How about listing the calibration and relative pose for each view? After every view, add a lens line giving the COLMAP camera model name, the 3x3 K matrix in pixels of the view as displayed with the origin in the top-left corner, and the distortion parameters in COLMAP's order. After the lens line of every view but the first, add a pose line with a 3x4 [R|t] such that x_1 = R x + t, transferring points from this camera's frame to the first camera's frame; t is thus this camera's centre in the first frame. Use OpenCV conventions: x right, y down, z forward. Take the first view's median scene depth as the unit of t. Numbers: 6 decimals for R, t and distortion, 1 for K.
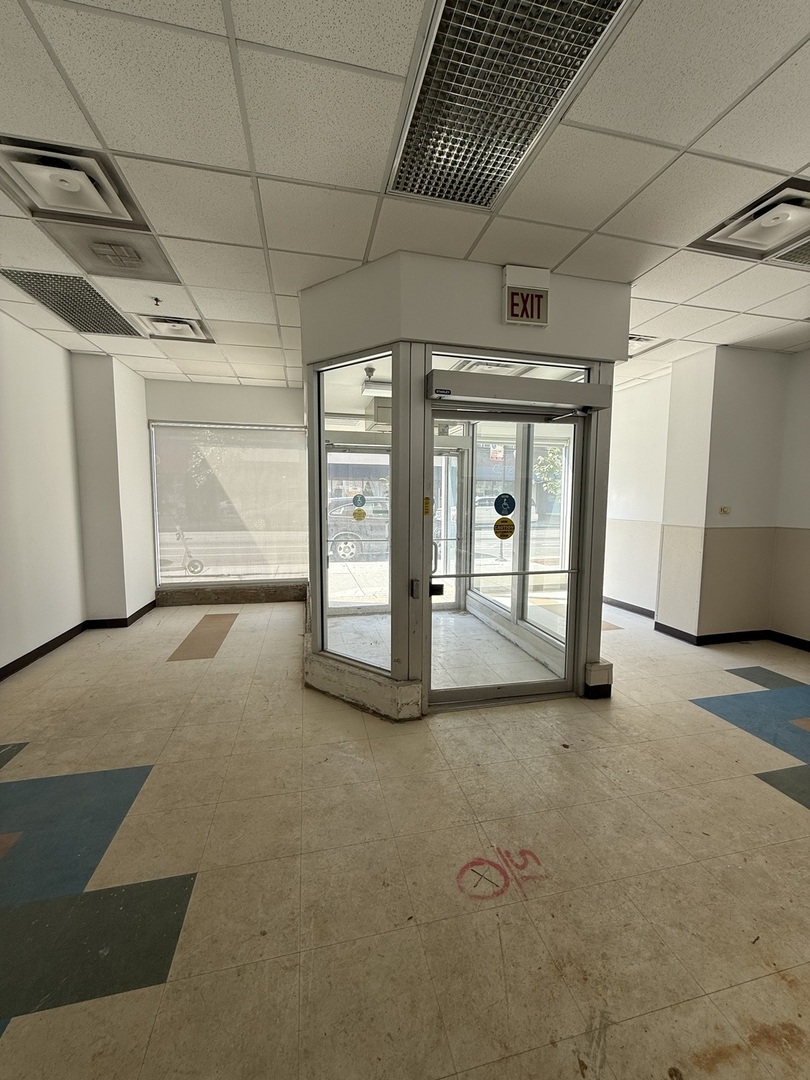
lens RADIAL K [[428.9, 0, 405.0], [0, 428.9, 540.0], [0, 0, 1]] dist [-0.002317, -0.000148]
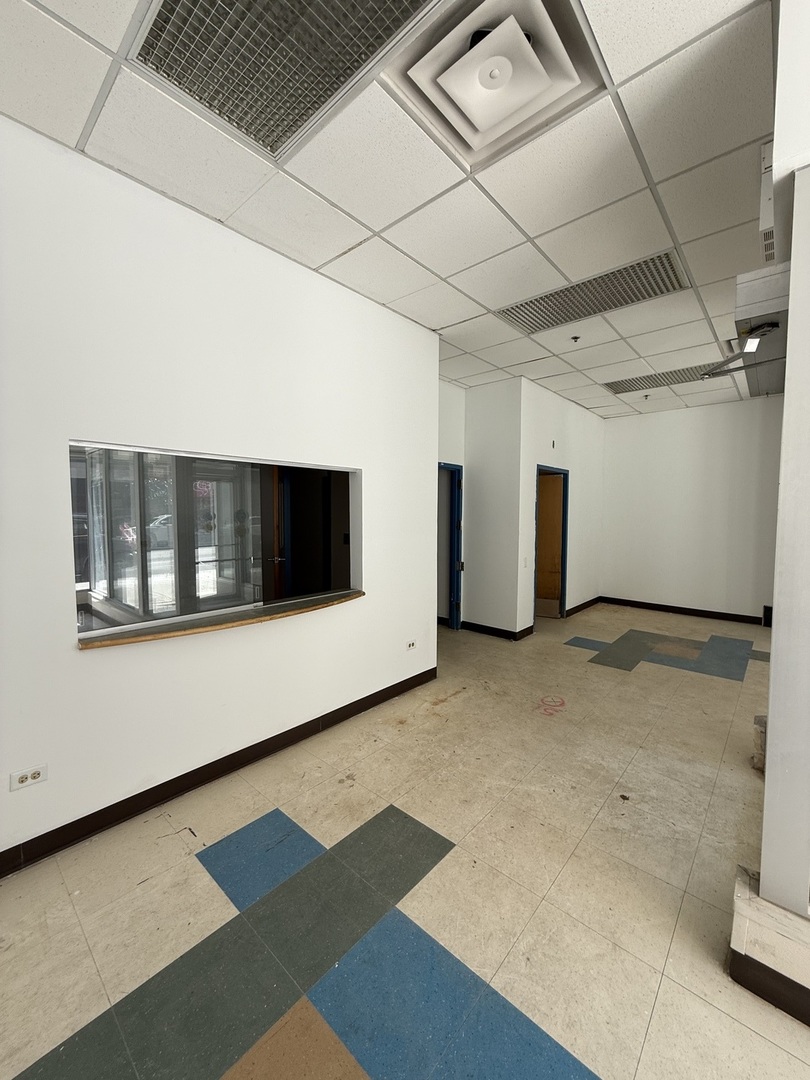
lens RADIAL K [[428.9, 0, 405.0], [0, 428.9, 540.0], [0, 0, 1]] dist [-0.002317, -0.000148]
pose [[-0.818297, 0.027662, -0.574130, 1.769753], [-0.063940, 0.988262, 0.138747, -0.171353], [0.571228, 0.150246, -0.806923, 1.993607]]
